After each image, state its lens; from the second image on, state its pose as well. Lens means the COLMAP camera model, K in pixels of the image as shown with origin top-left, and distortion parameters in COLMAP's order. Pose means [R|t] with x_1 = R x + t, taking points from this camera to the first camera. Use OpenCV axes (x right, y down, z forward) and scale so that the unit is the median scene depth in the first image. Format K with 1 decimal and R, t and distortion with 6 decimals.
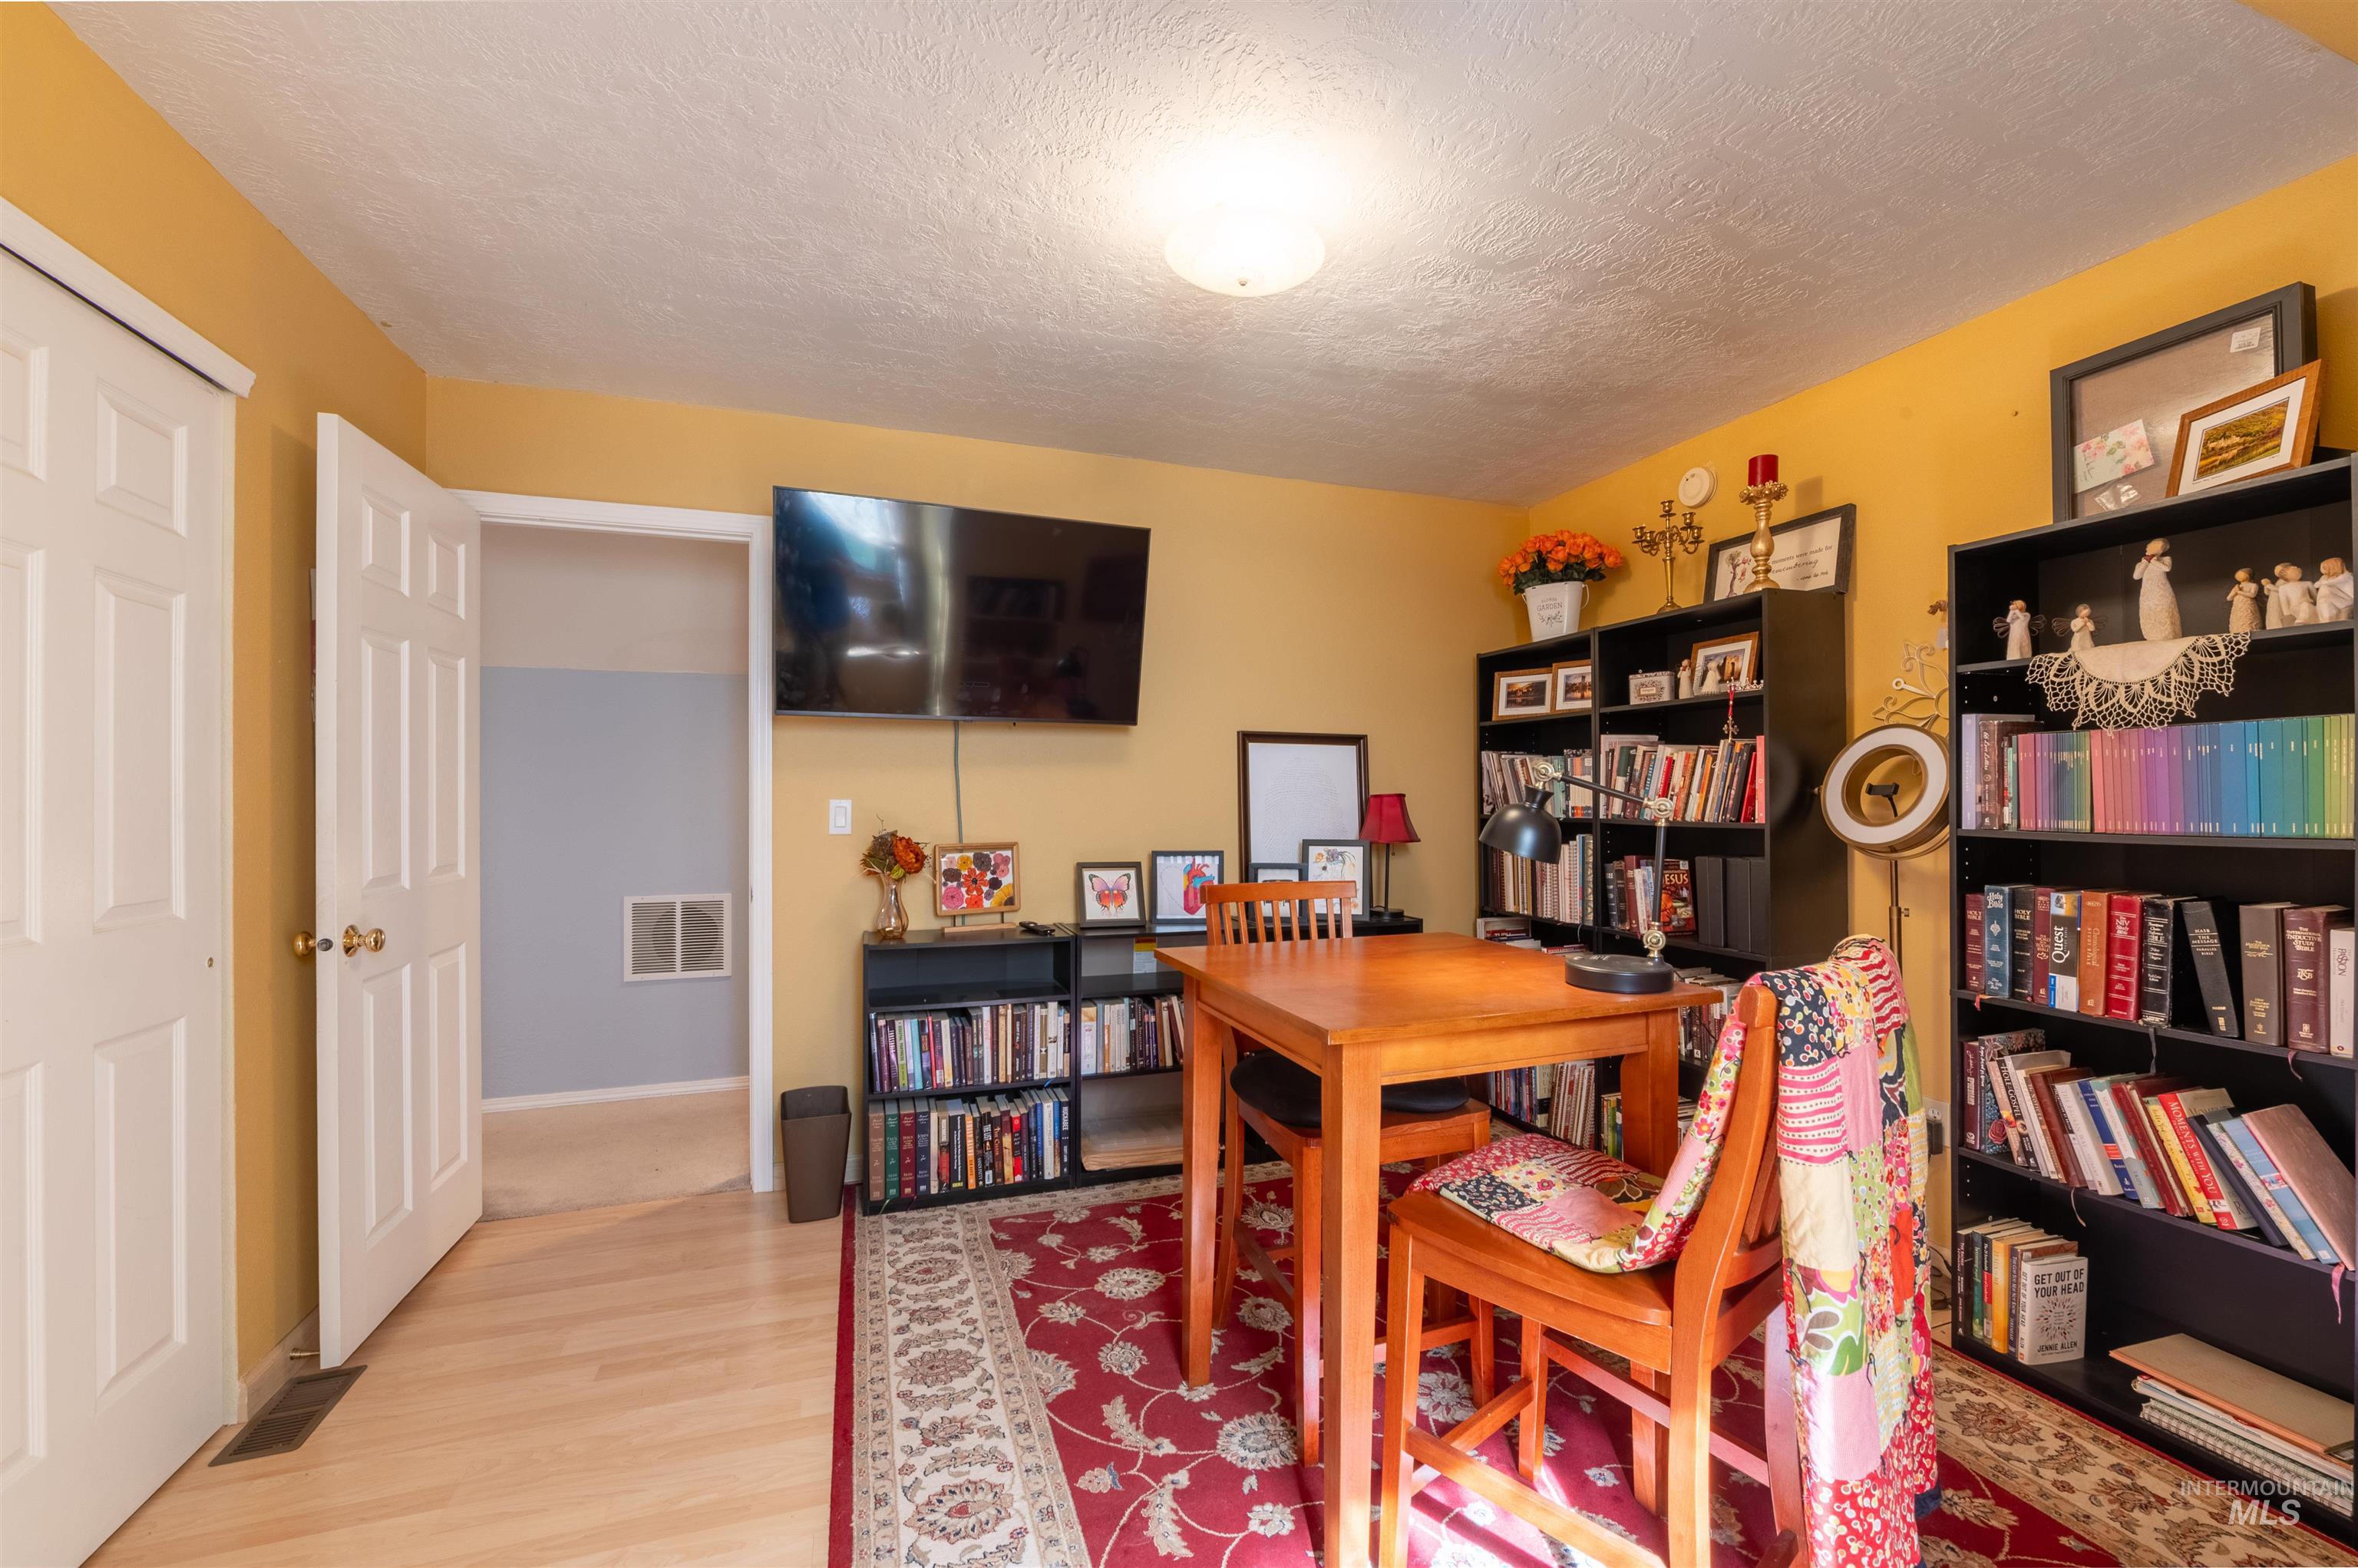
lens RADIAL K [[903.2, 0, 1172.3], [0, 903.2, 792.8], [0, 0, 1]] dist [0.002184, 0.000035]
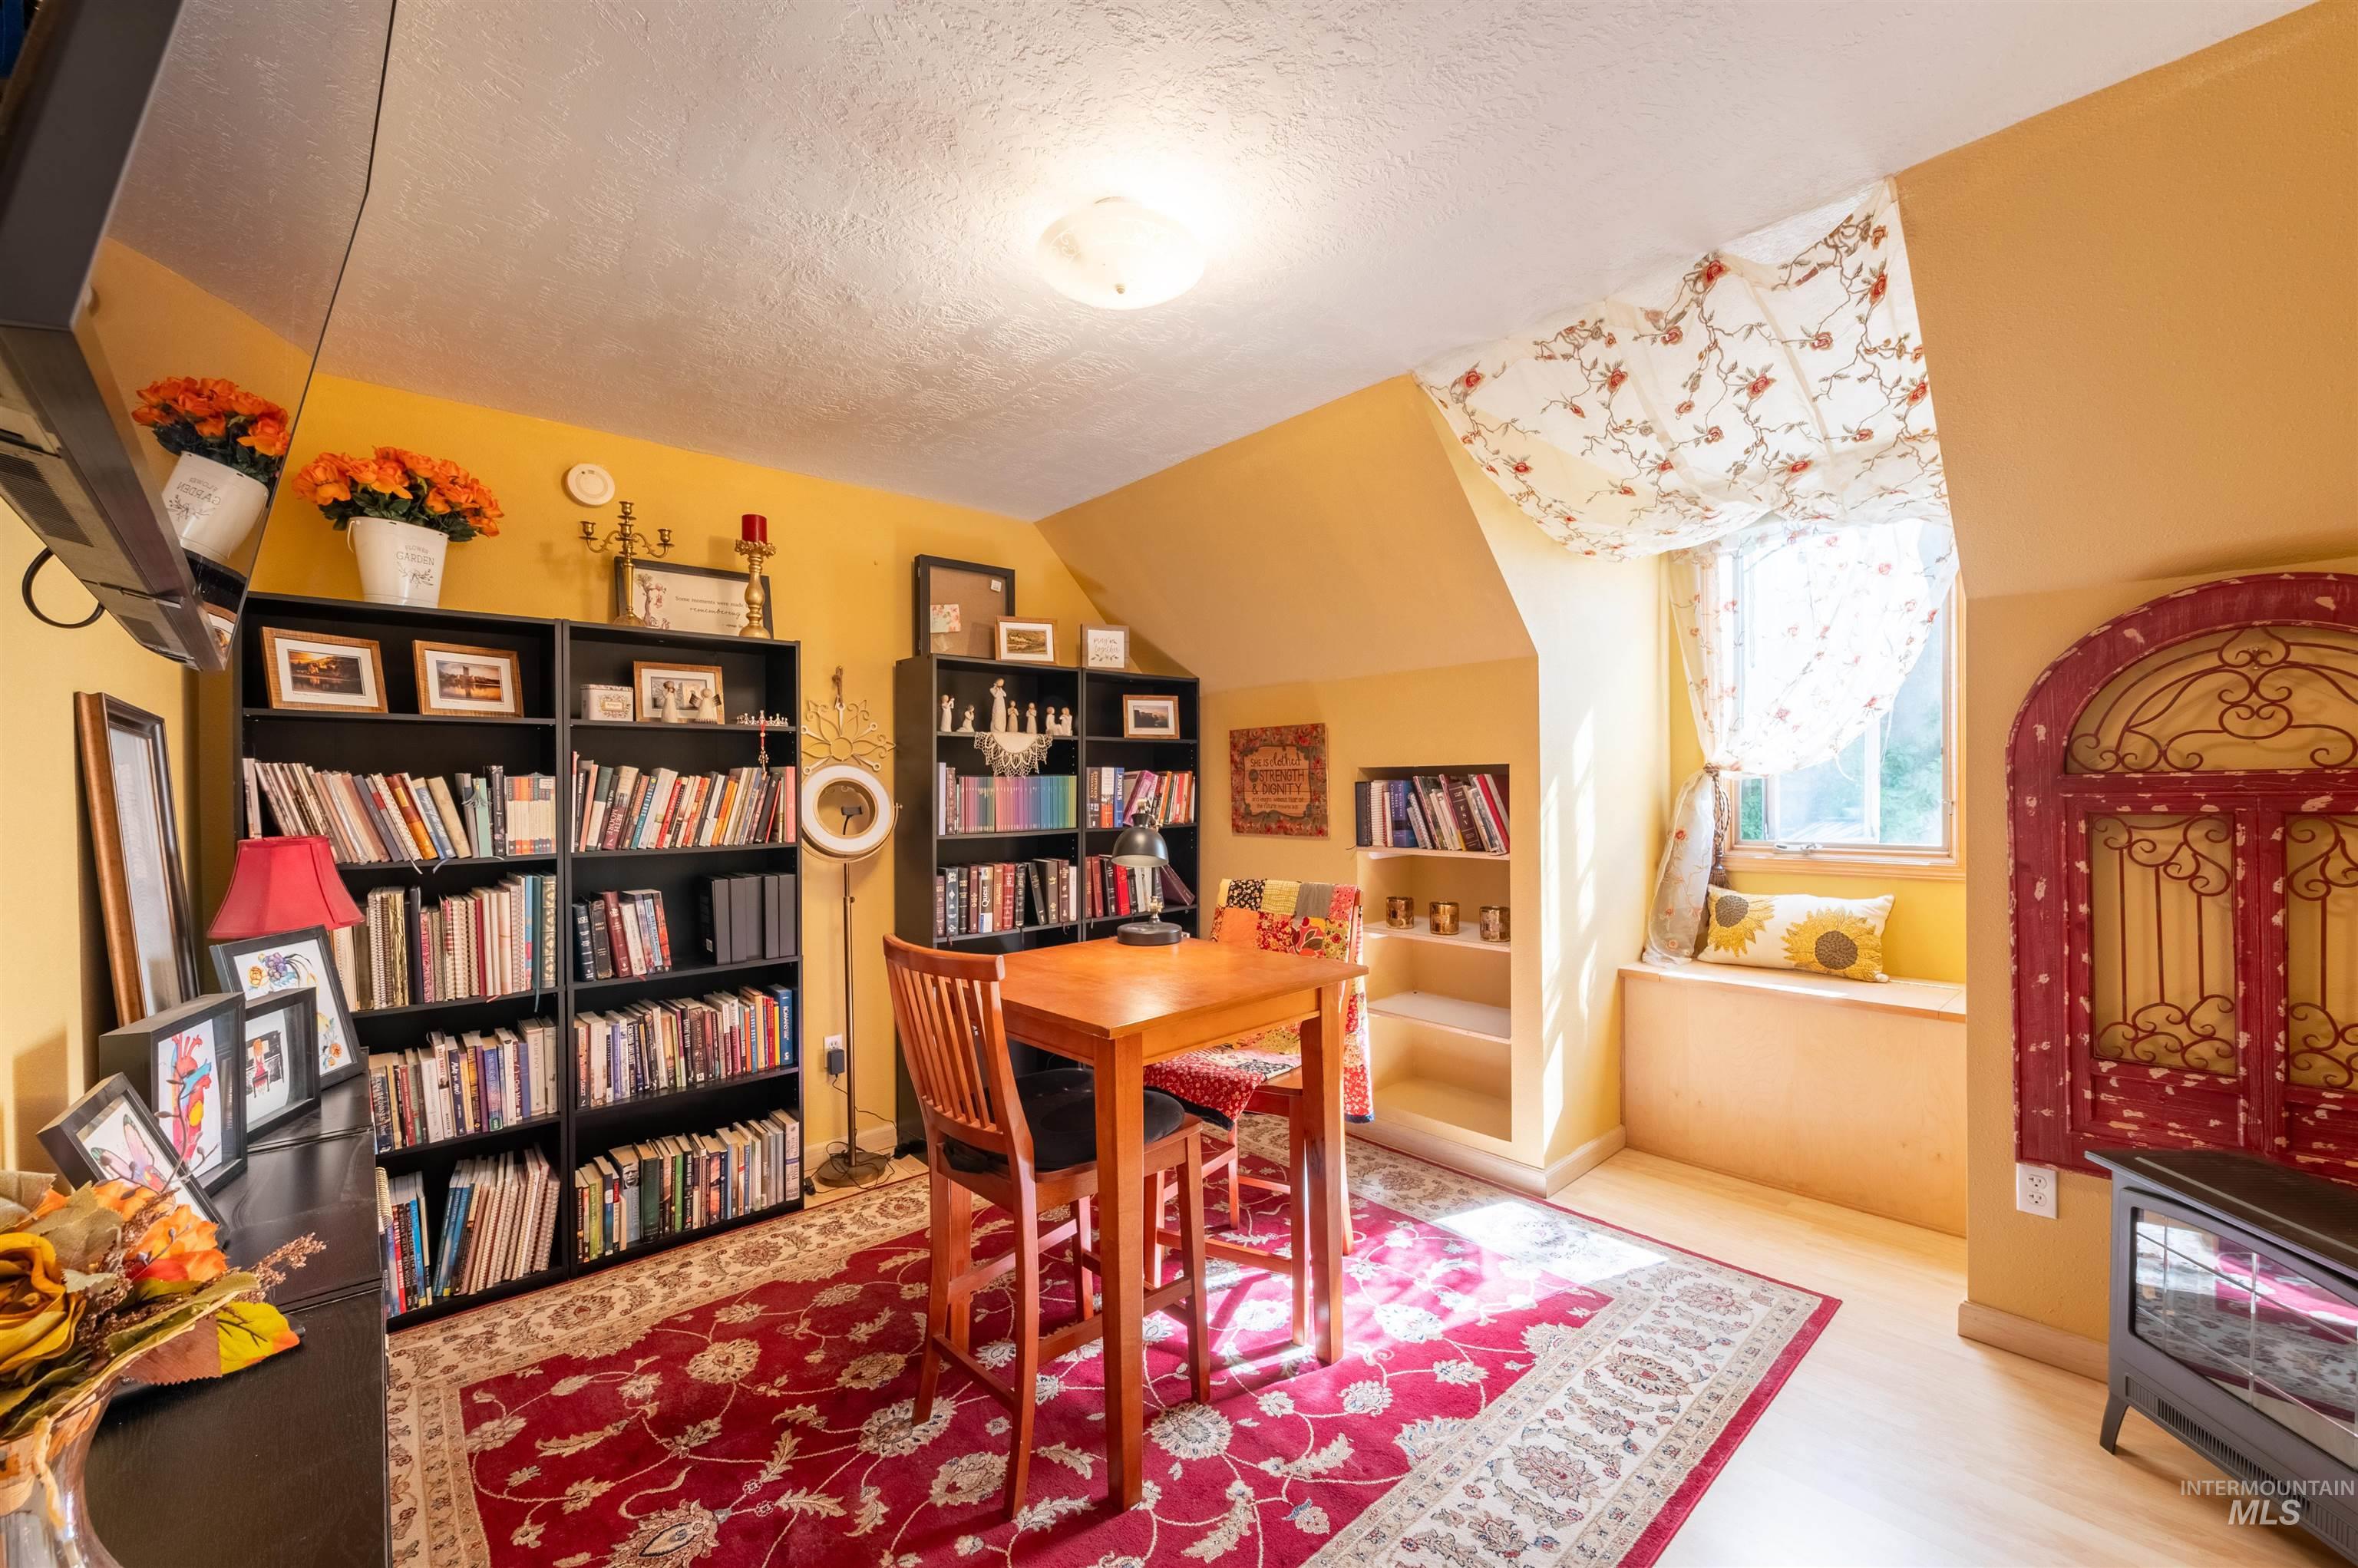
lens RADIAL K [[937.2, 0, 1174.1], [0, 937.2, 793.3], [0, 0, 1]] dist [-0.007726, -0.000046]
pose [[-0.374911, -0.002290, 0.927058, -0.848532], [0.009599, 0.999934, 0.006352, -0.041944], [-0.927011, 0.011281, -0.374864, 1.317367]]
